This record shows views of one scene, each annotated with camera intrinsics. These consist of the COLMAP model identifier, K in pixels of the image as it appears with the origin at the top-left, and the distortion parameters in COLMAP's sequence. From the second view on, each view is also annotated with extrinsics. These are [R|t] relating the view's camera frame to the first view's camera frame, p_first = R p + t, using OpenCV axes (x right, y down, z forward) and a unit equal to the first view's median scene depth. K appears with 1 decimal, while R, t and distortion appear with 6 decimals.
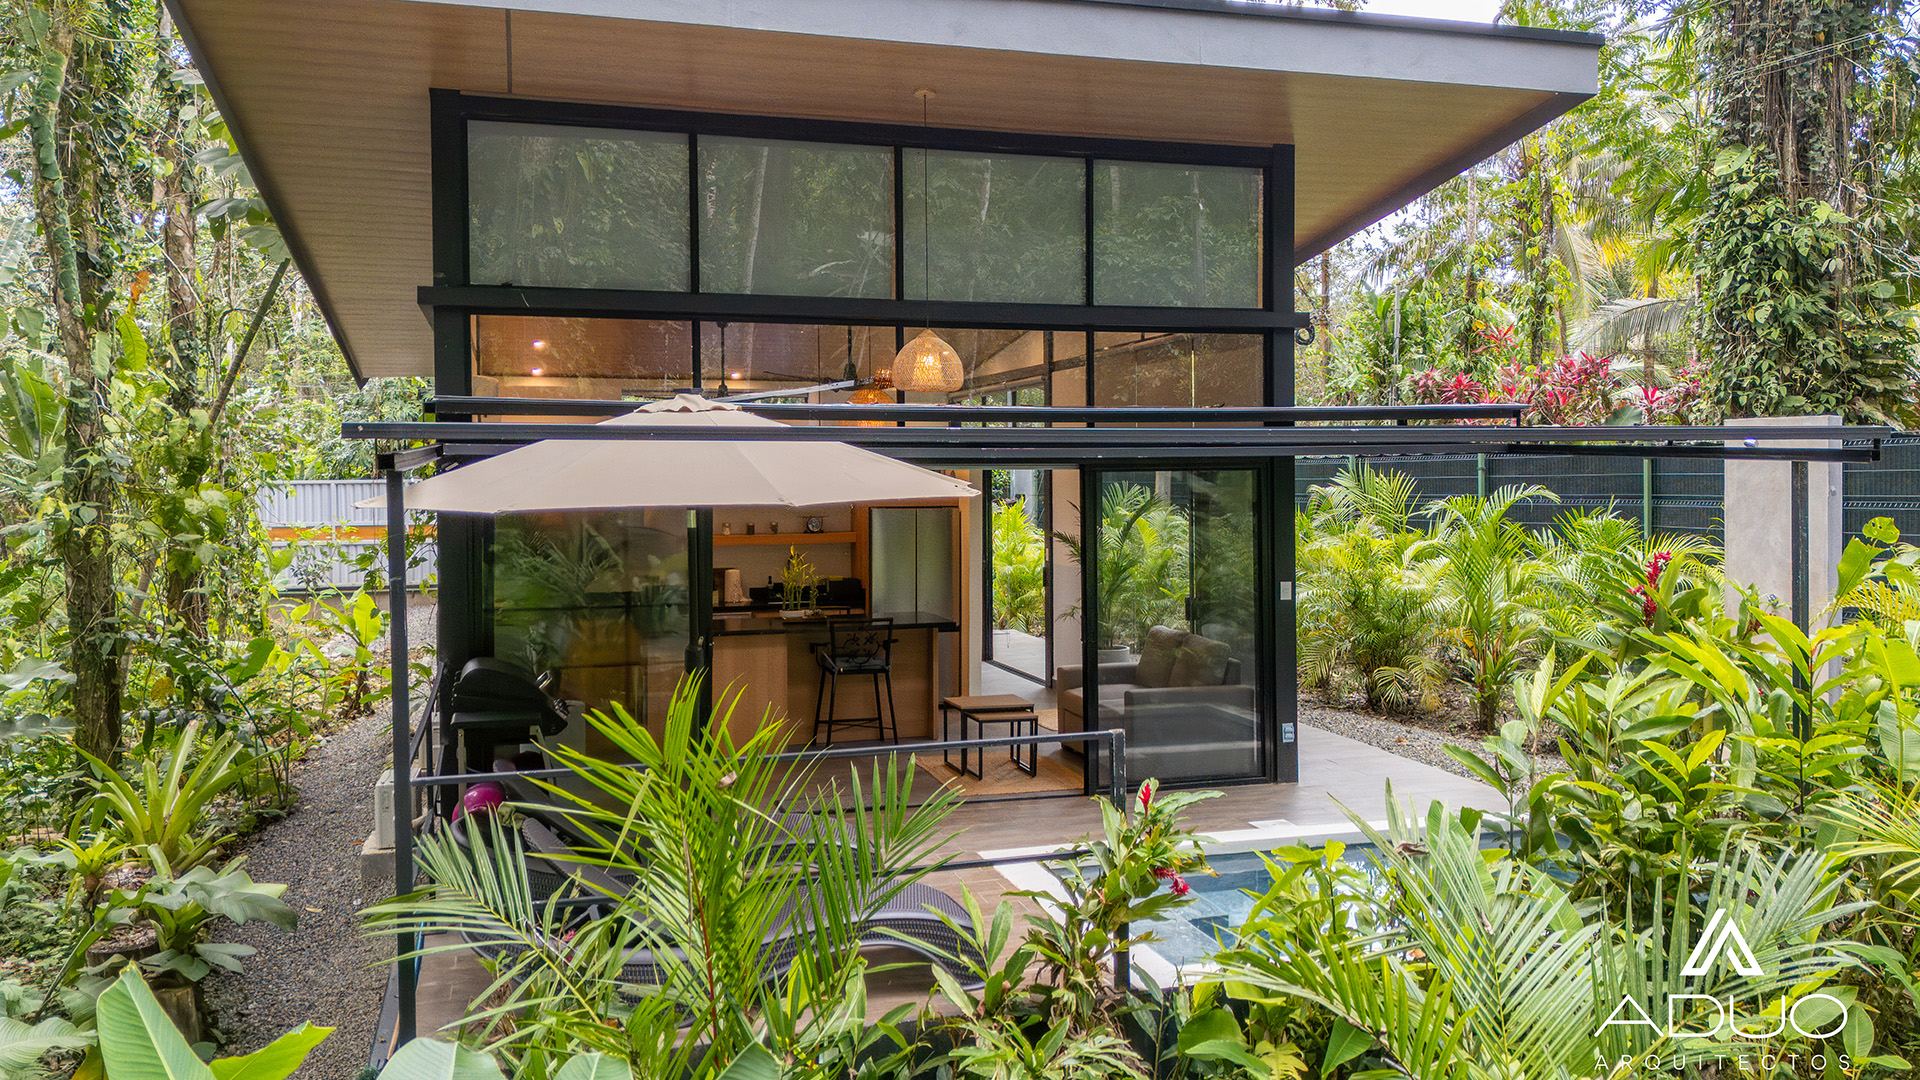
lens RADIAL K [[1346.4, 0, 960.0], [0, 1346.4, 540.0], [0, 0, 1]] dist [0.011273, 0.003411]
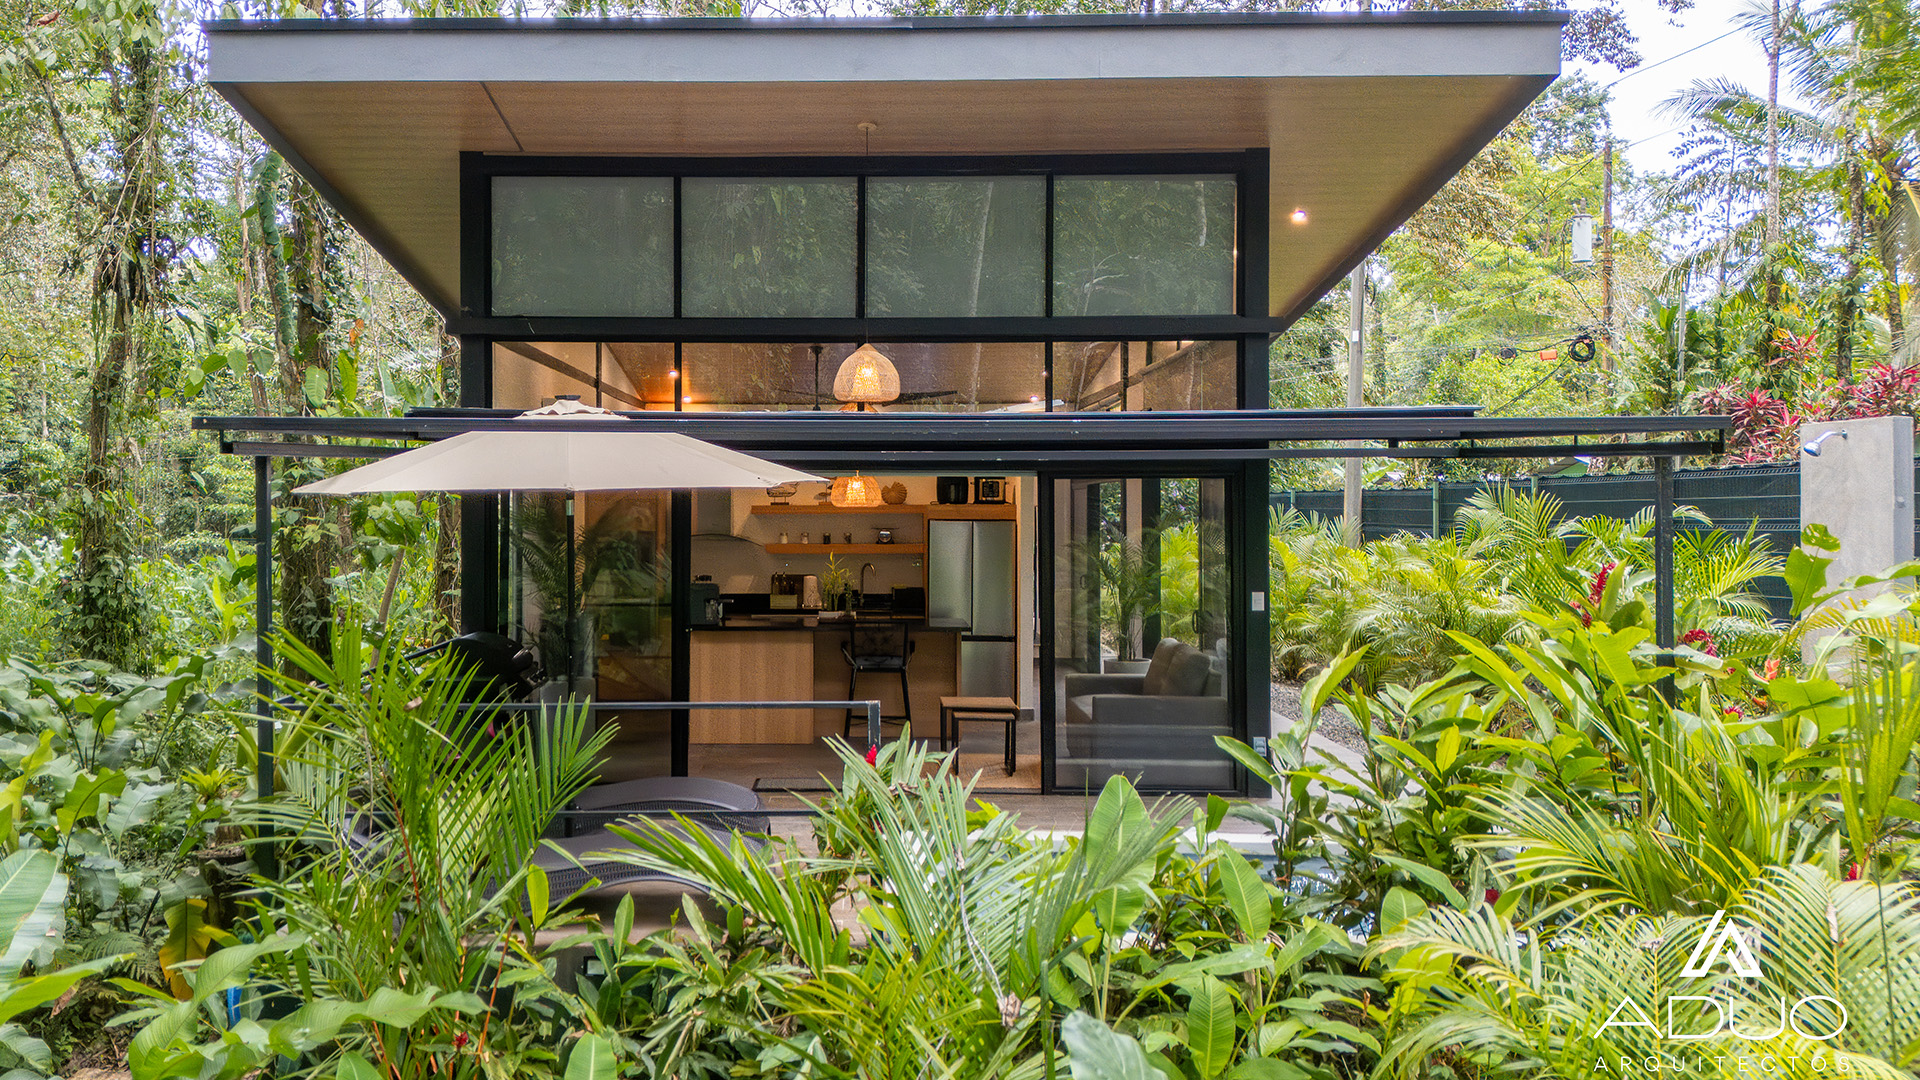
lens RADIAL K [[1387.6, 0, 960.0], [0, 1387.6, 540.0], [0, 0, 1]] dist [0.047106, -0.067644]
pose [[0.956645, 0.012874, -0.290971, 0.330105], [-0.022417, 0.999314, -0.029488, 0.028369], [0.290392, 0.034732, 0.956277, -0.031445]]
